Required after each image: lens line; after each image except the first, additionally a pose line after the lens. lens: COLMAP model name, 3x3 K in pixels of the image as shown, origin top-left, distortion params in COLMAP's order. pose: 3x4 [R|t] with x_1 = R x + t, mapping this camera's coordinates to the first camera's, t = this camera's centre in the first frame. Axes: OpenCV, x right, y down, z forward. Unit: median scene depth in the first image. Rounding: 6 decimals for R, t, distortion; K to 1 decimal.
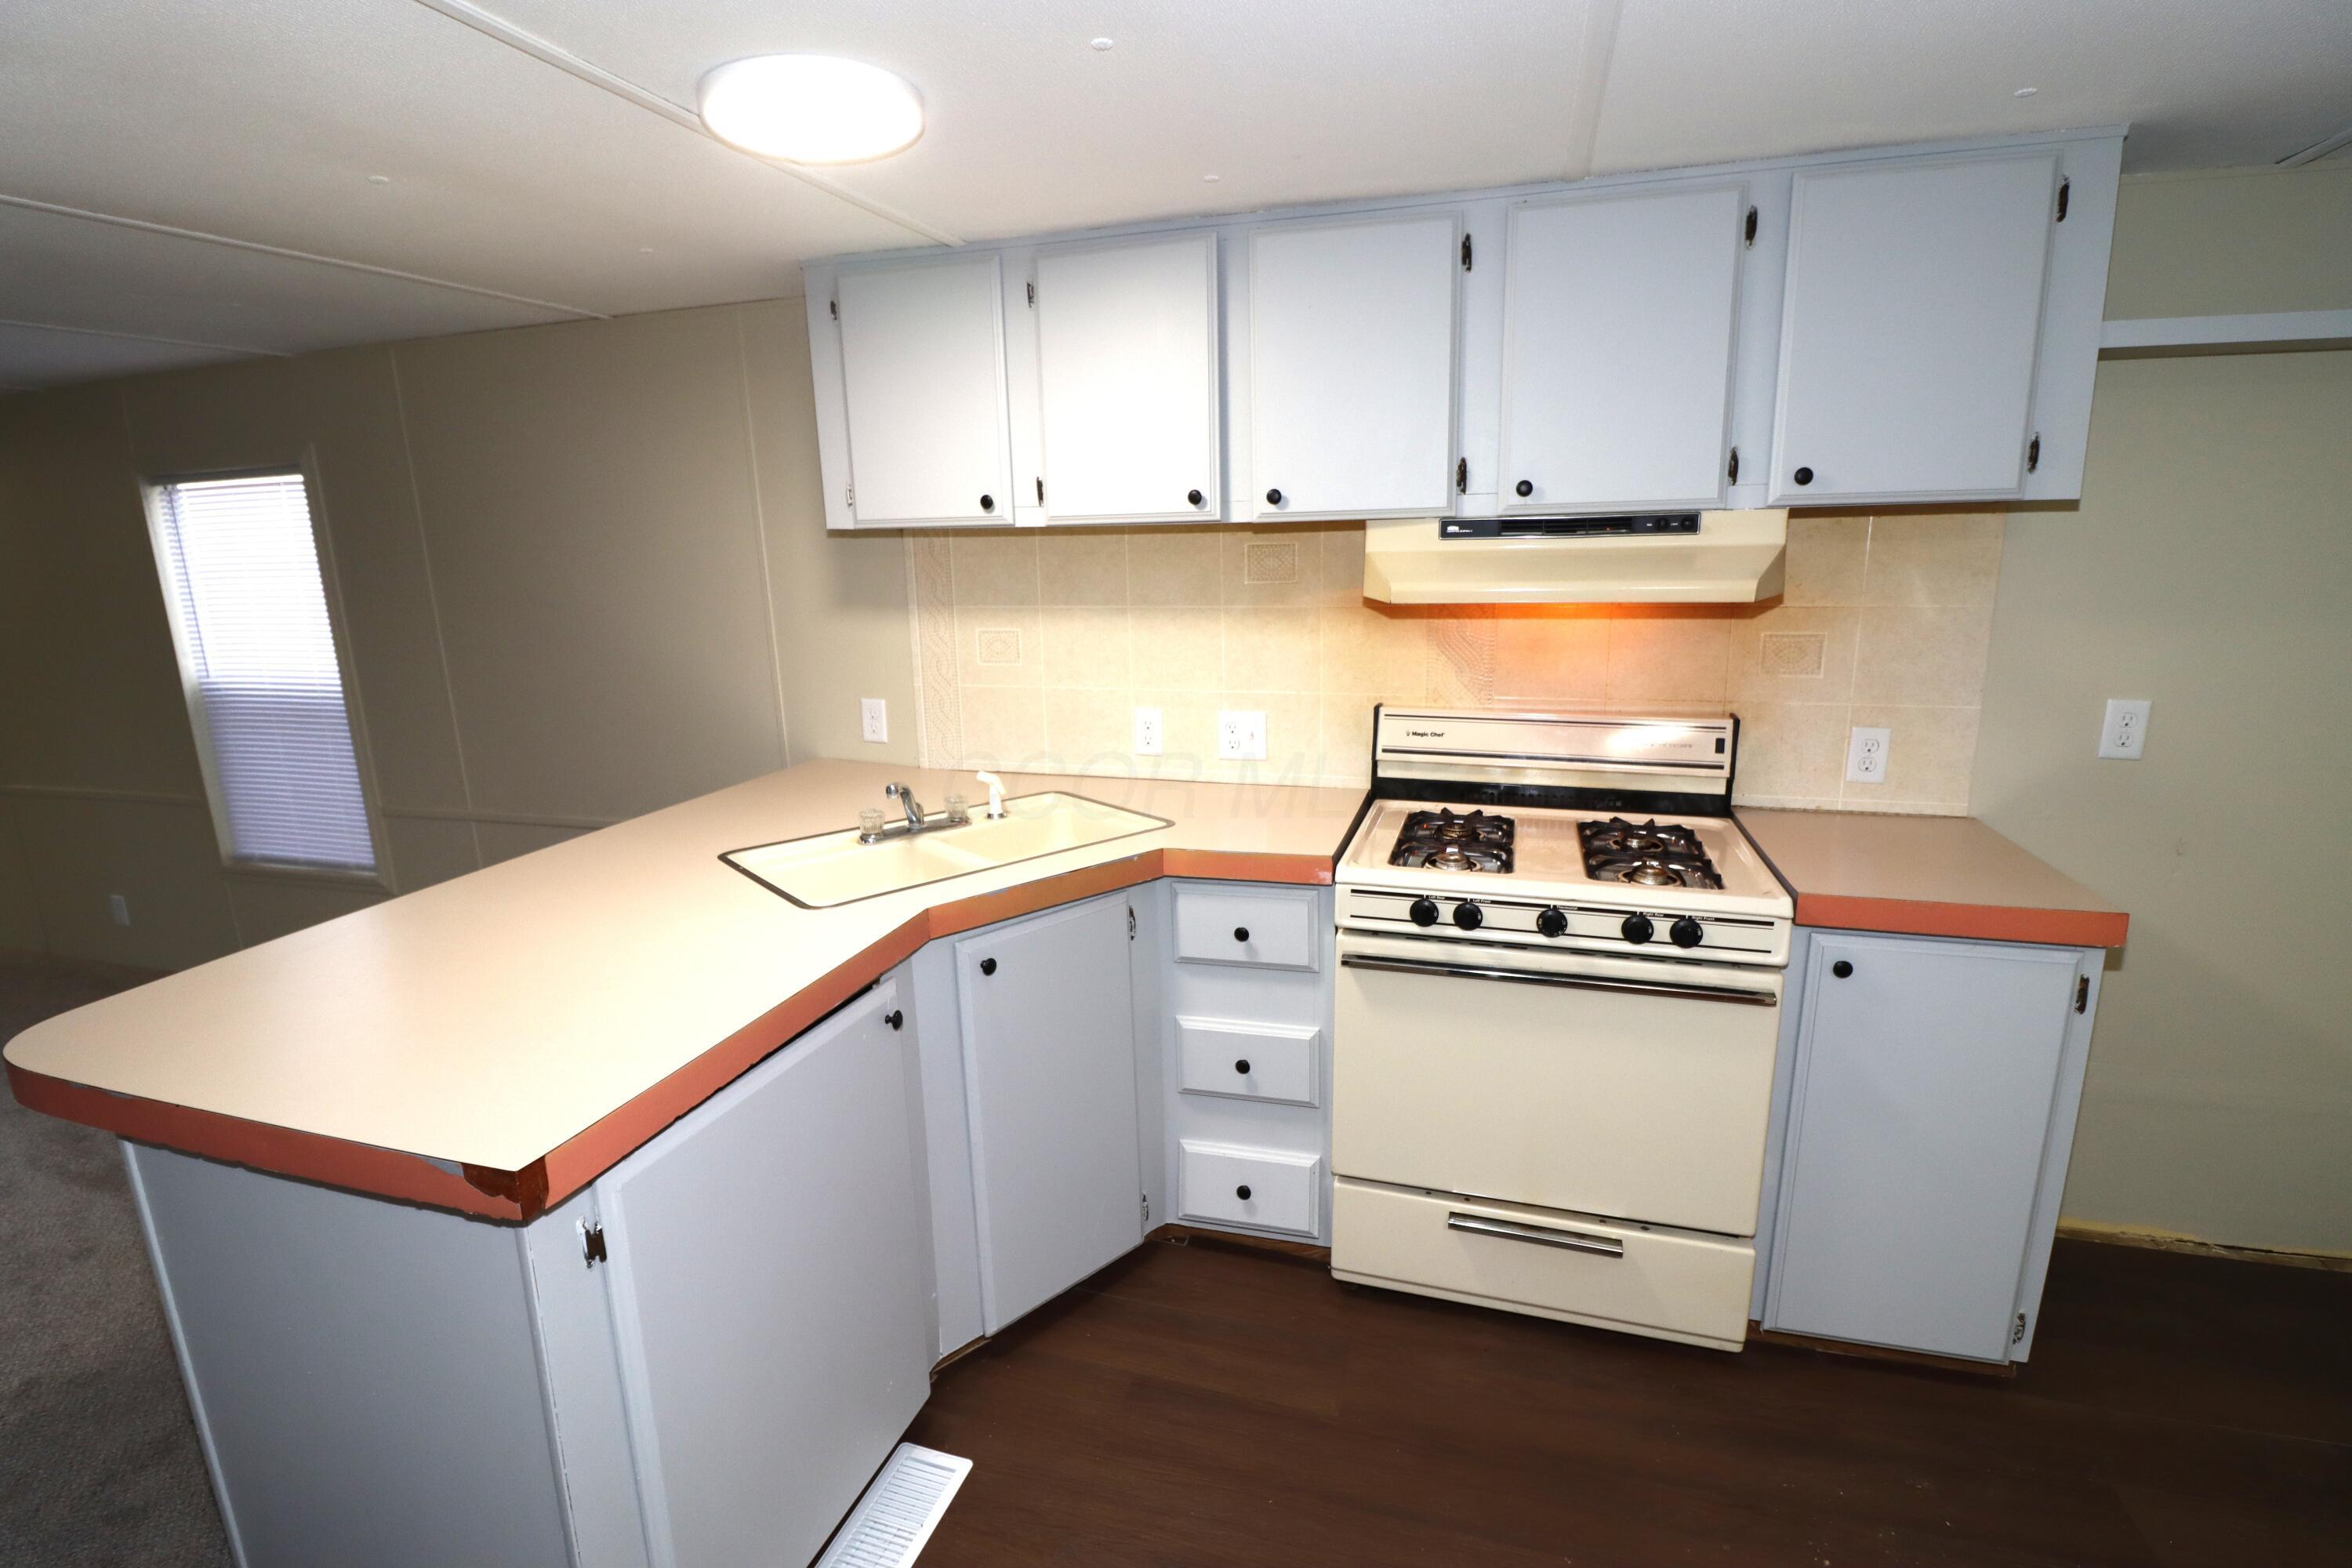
lens RADIAL K [[1092.3, 0, 1176.0], [0, 1092.3, 784.0], [0, 0, 1]] dist [-0.010488, -0.000509]
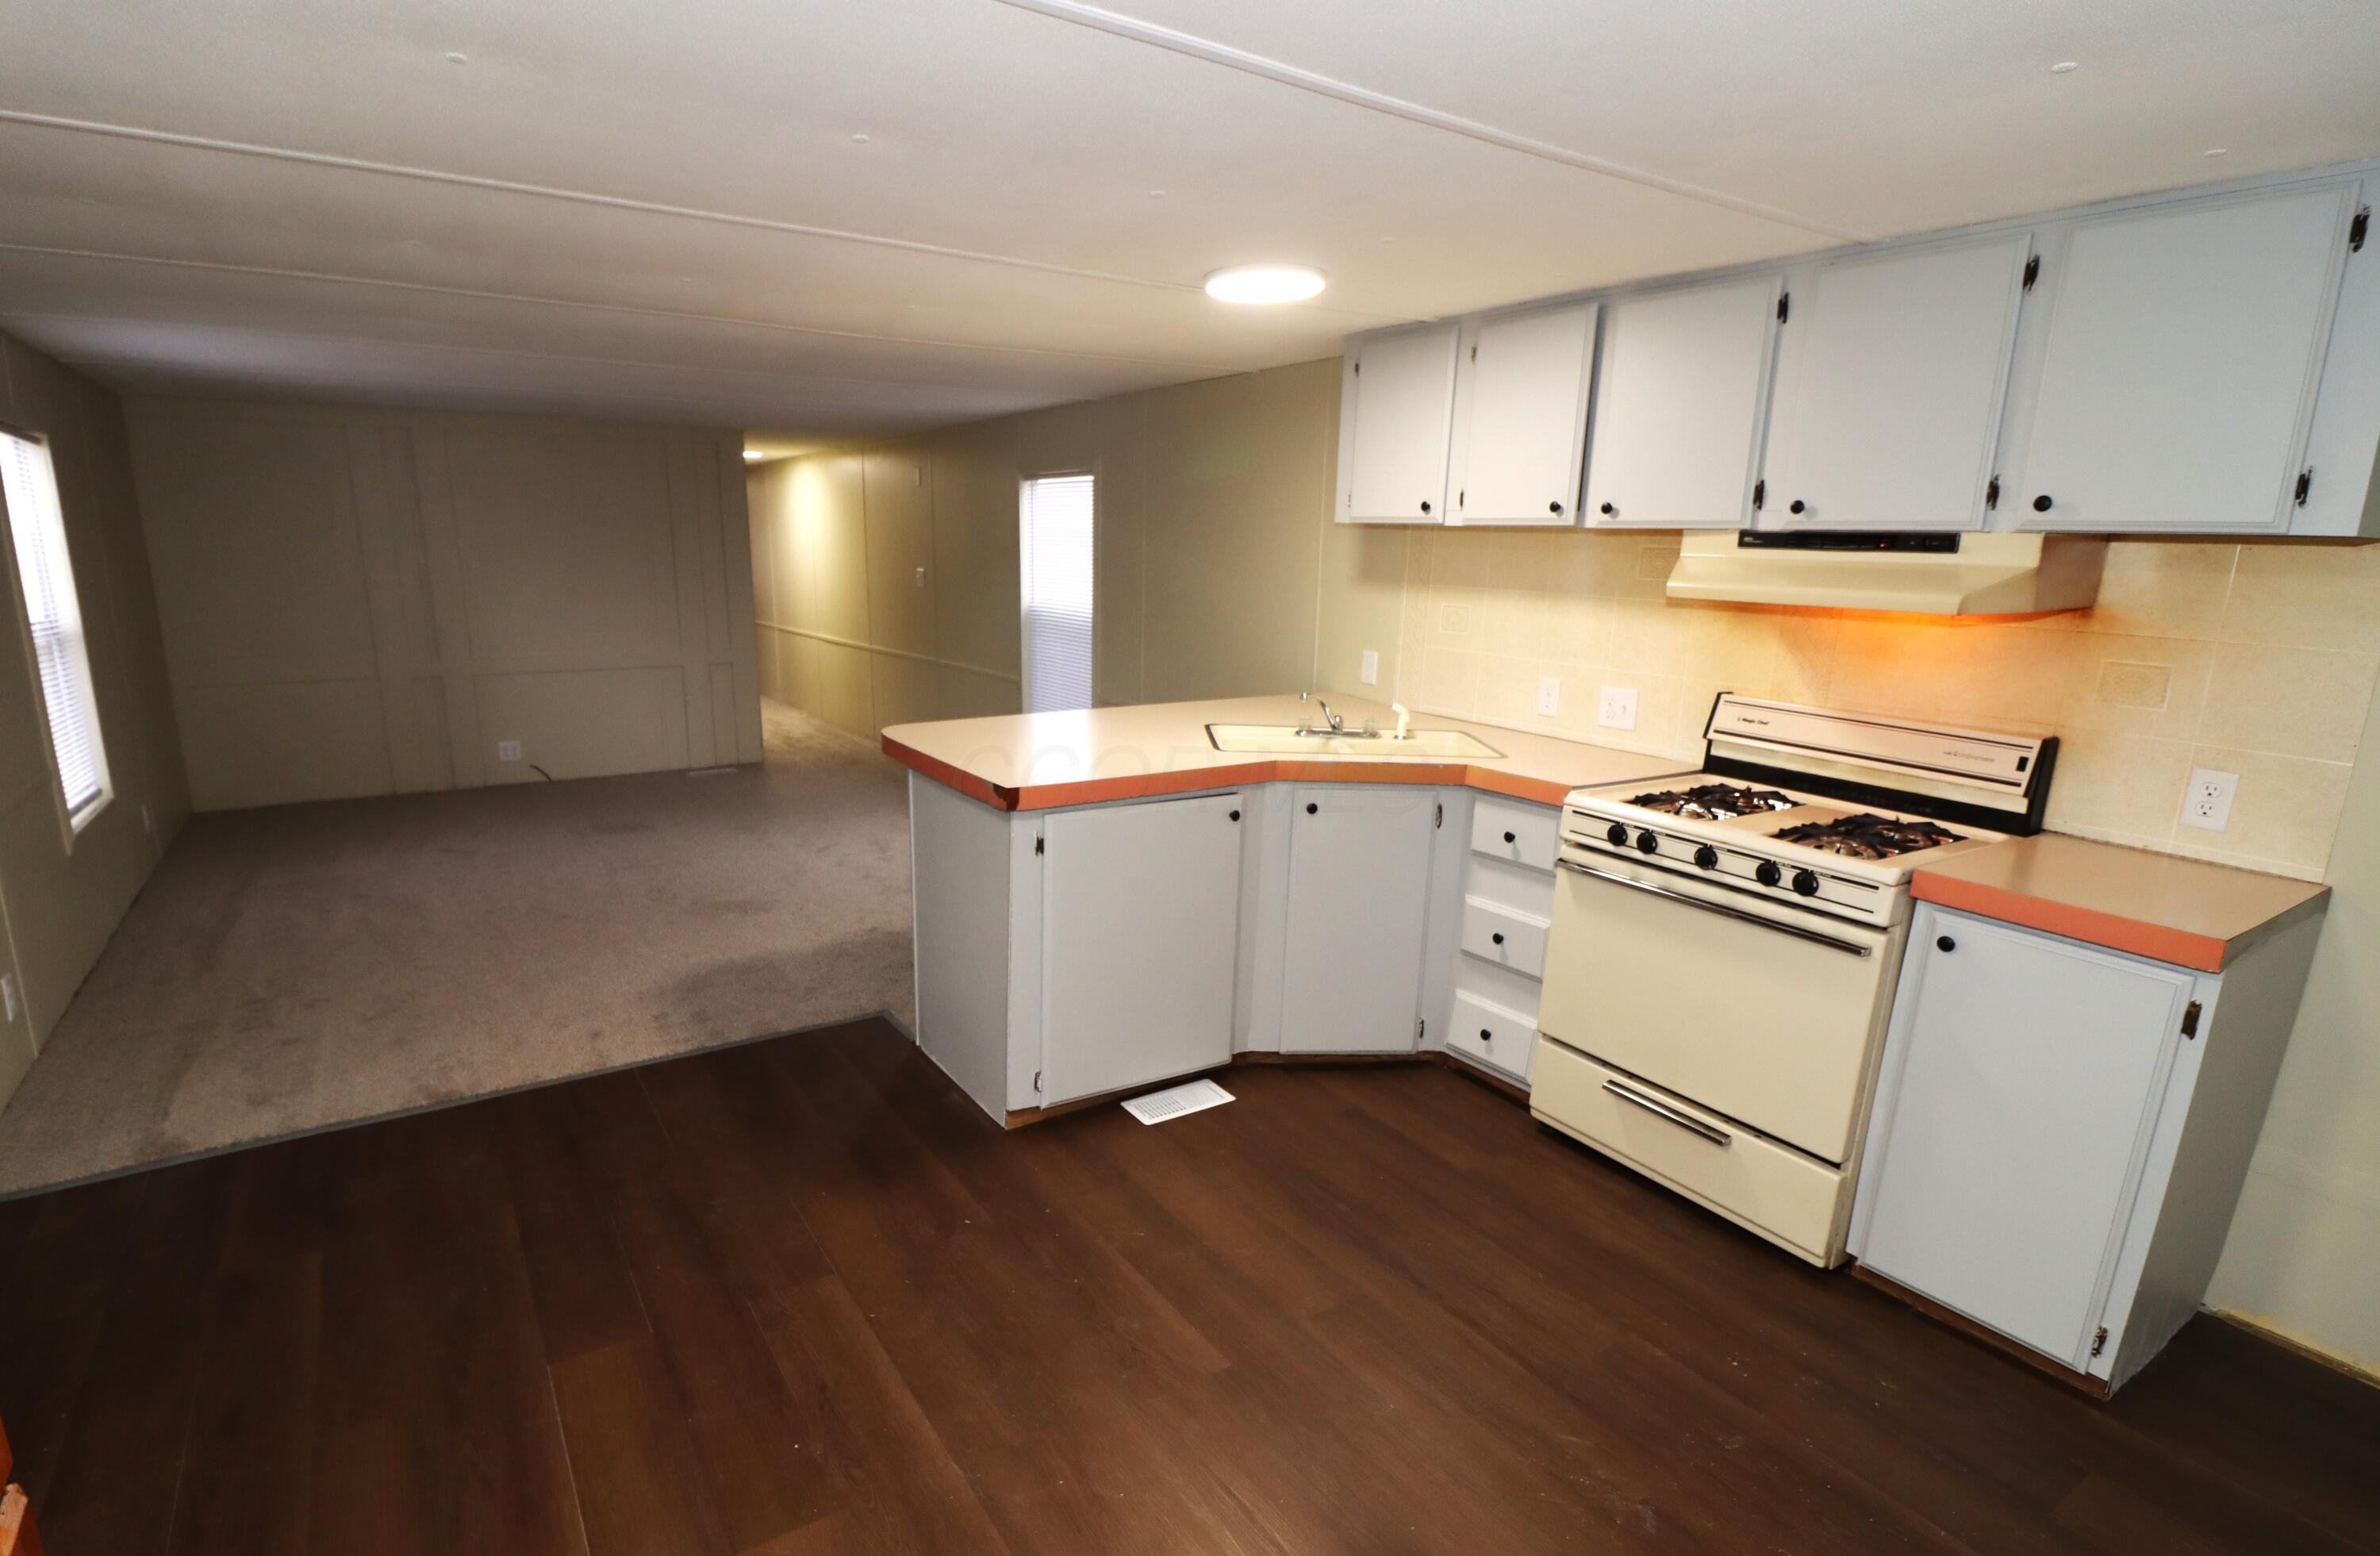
lens RADIAL K [[1163.7, 0, 1131.9], [0, 1163.7, 837.3], [0, 0, 1]] dist [-0.002410, -0.012091]
pose [[0.760338, 0.199566, -0.618110, 0.576387], [-0.177775, 0.979231, 0.097479, 0.079149], [0.624726, 0.035768, 0.780025, -0.390620]]
